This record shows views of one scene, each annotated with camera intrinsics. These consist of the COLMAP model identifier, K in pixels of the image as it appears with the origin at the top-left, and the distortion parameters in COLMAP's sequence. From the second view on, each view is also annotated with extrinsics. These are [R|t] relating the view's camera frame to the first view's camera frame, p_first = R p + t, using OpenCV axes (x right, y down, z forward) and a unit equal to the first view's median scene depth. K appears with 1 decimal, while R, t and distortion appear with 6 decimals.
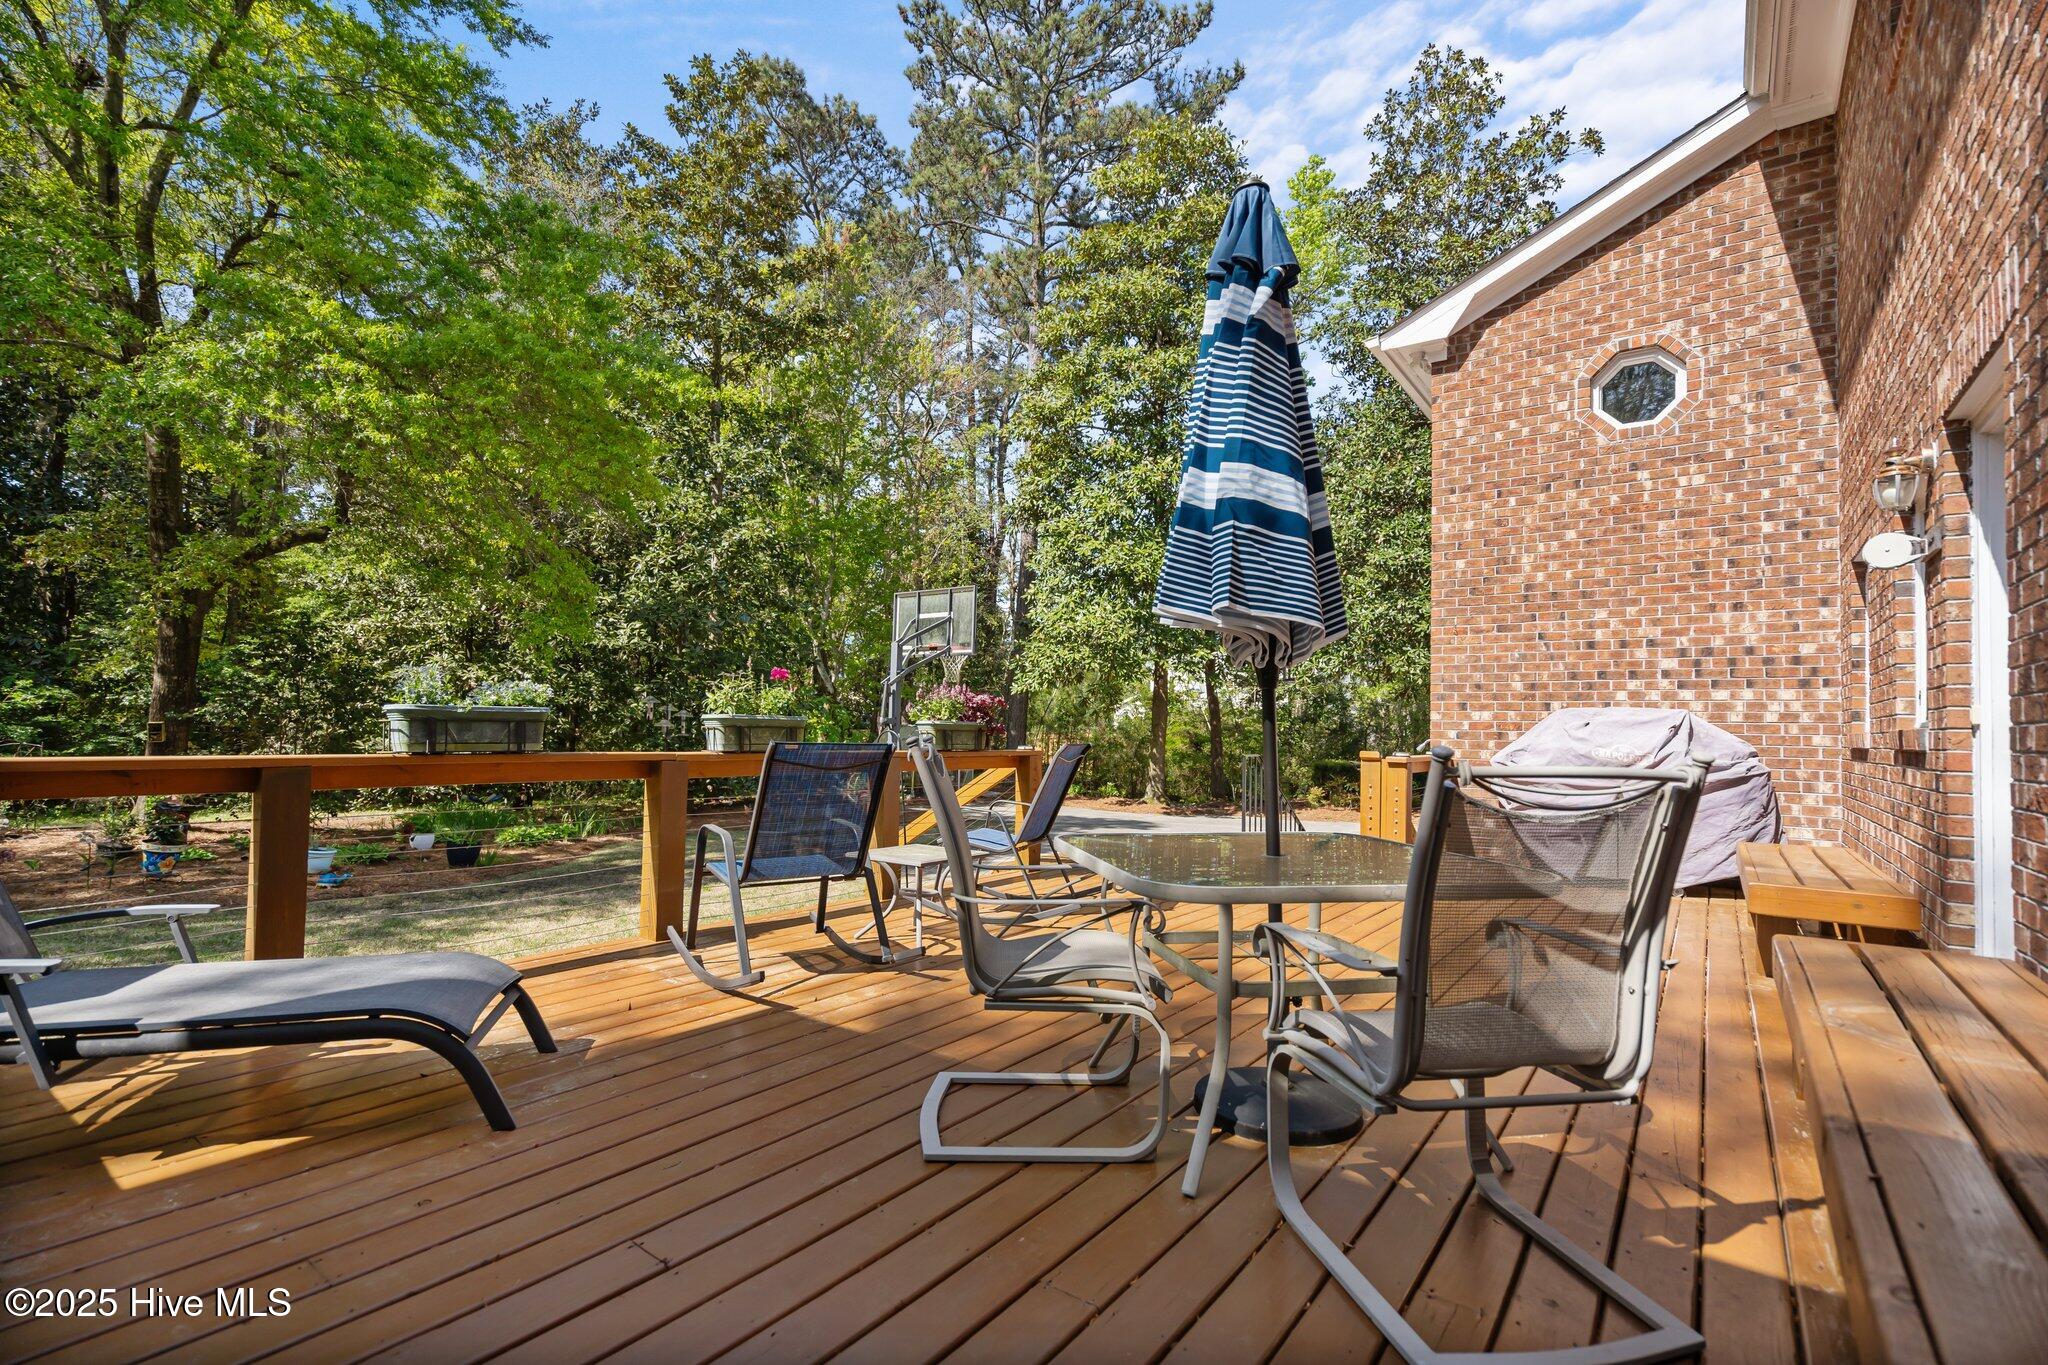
lens RADIAL K [[940.3, 0, 1044.7], [0, 940.3, 709.6], [0, 0, 1]] dist [-0.006920, 0.002673]
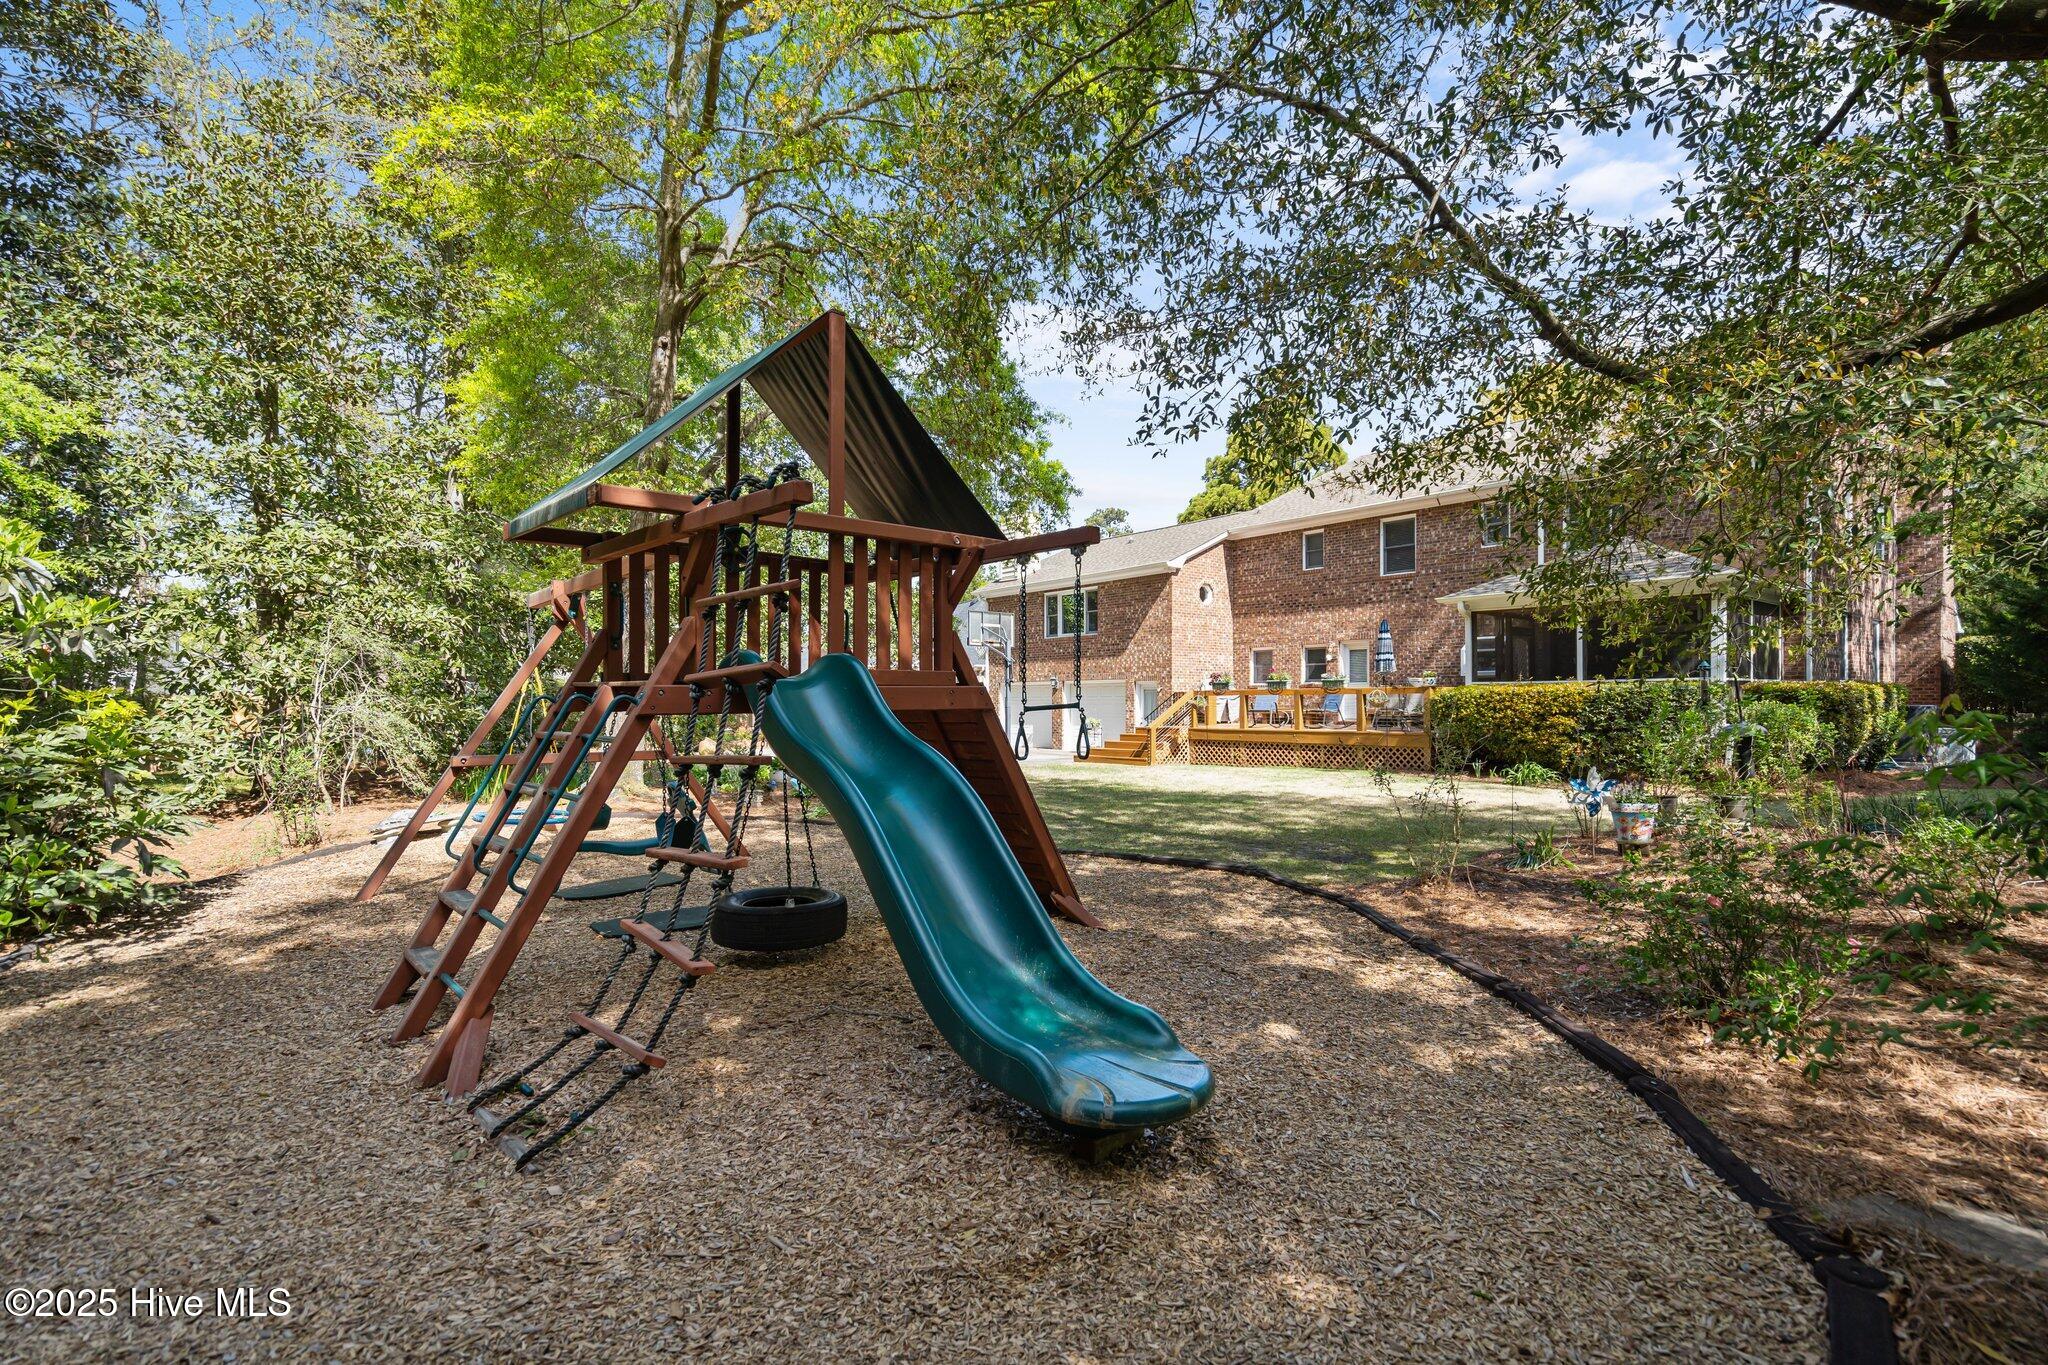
lens RADIAL K [[940.3, 0, 1037.4], [0, 940.3, 697.3], [0, 0, 1]] dist [-0.006920, 0.002673]
pose [[0.244524, -0.012586, 0.969562, -3.251847], [-0.016719, 0.999712, 0.017193, 0.019254], [-0.969499, -0.020414, 0.244243, 0.736161]]
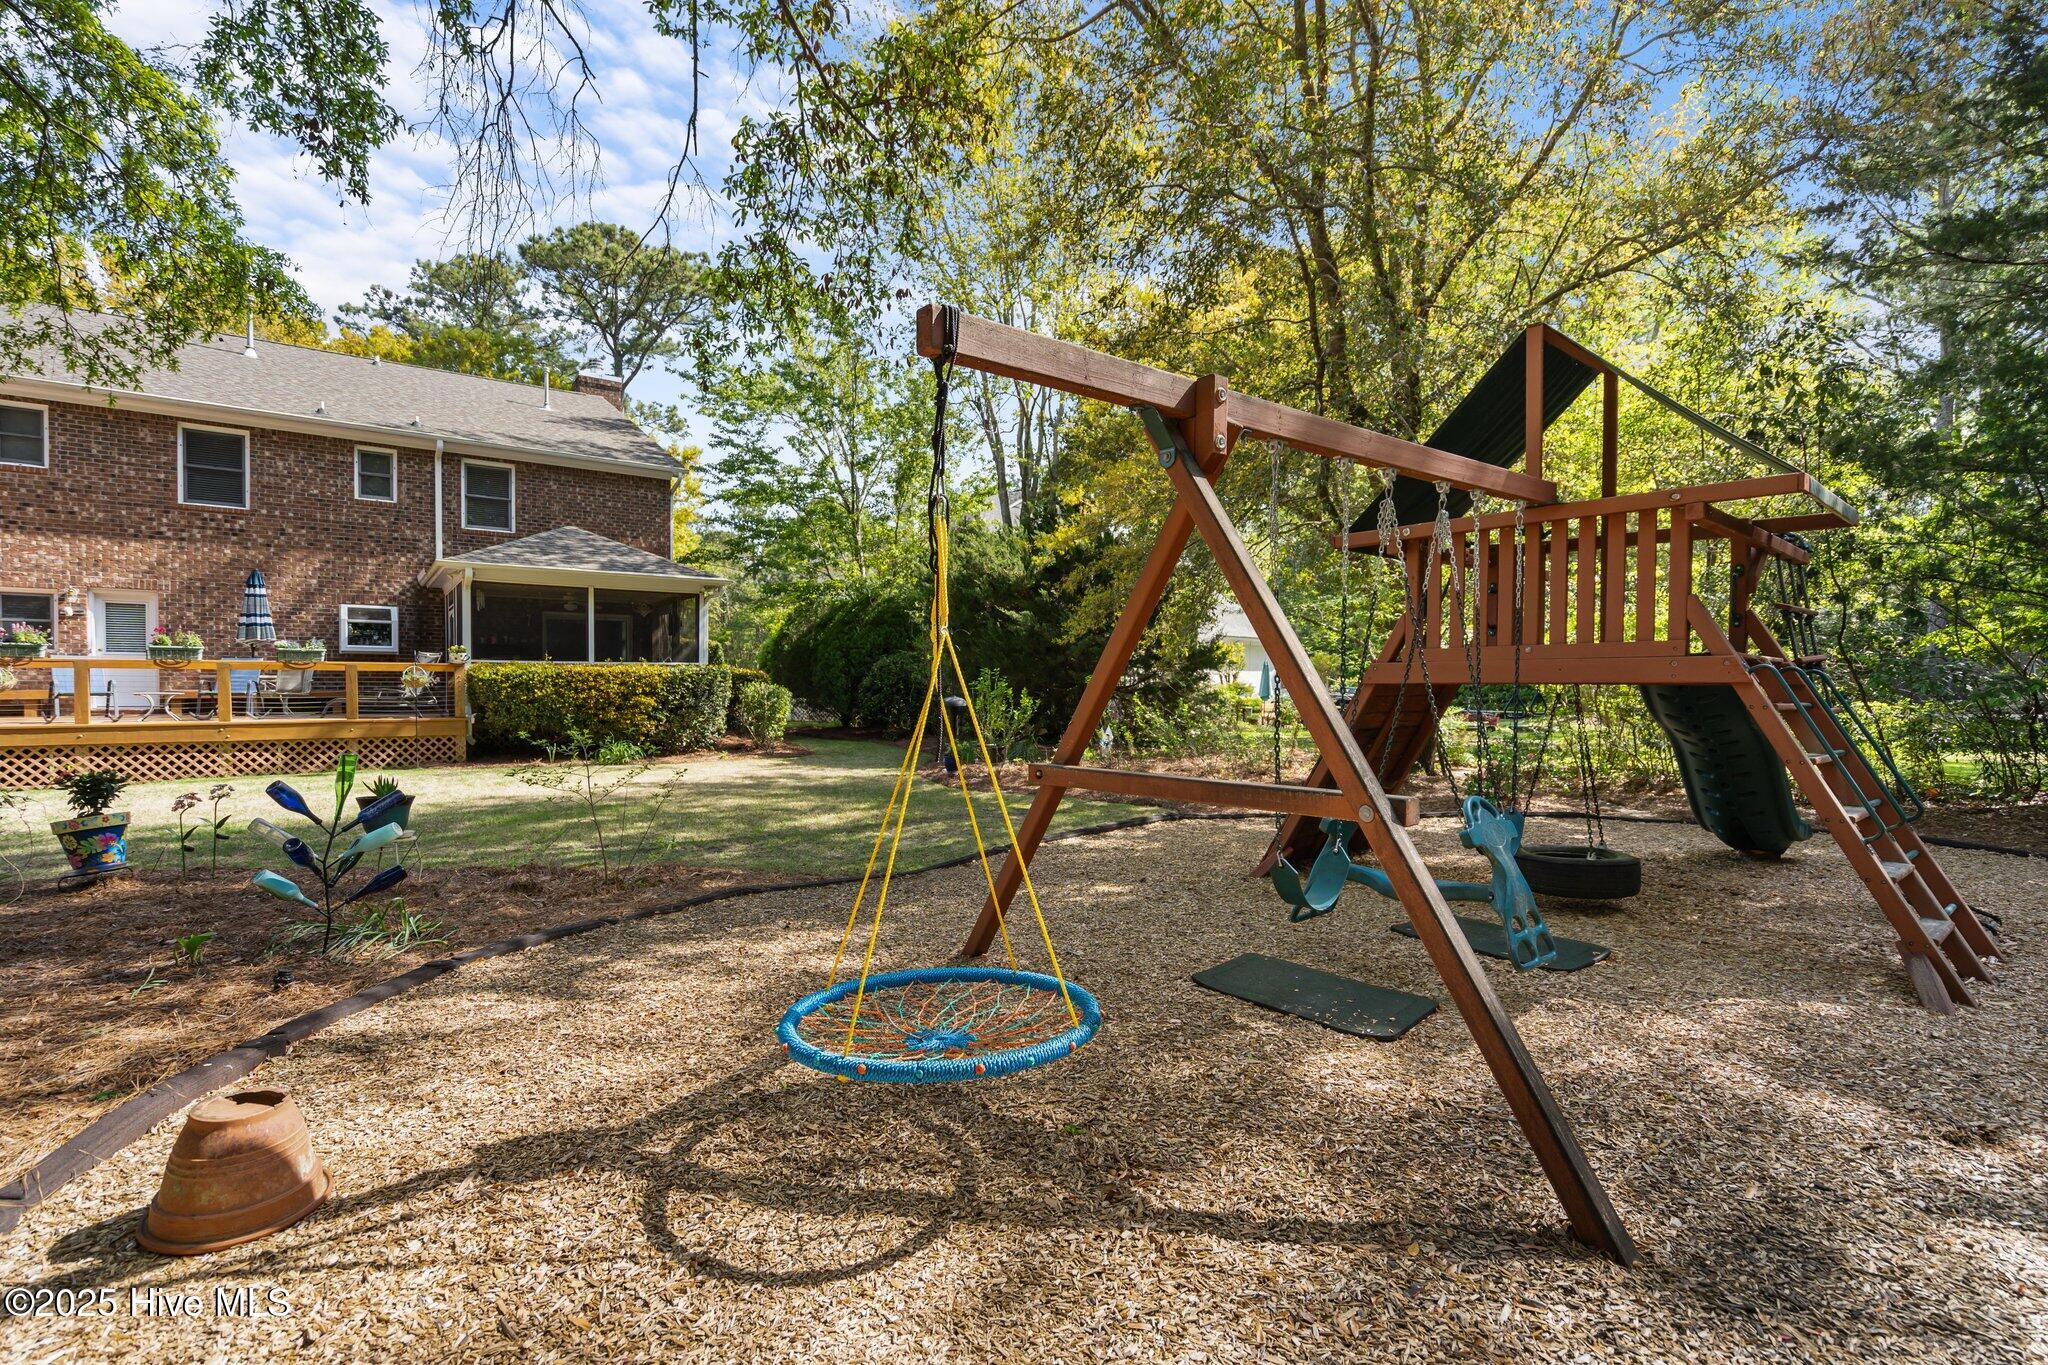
lens RADIAL K [[940.3, 0, 1030.7], [0, 940.3, 698.2], [0, 0, 1]] dist [-0.006920, 0.002673]
pose [[-0.957074, -0.021666, 0.289033, -2.423568], [-0.024821, 0.999666, -0.007254, 0.079298], [-0.288779, -0.014116, -0.957292, 2.028523]]
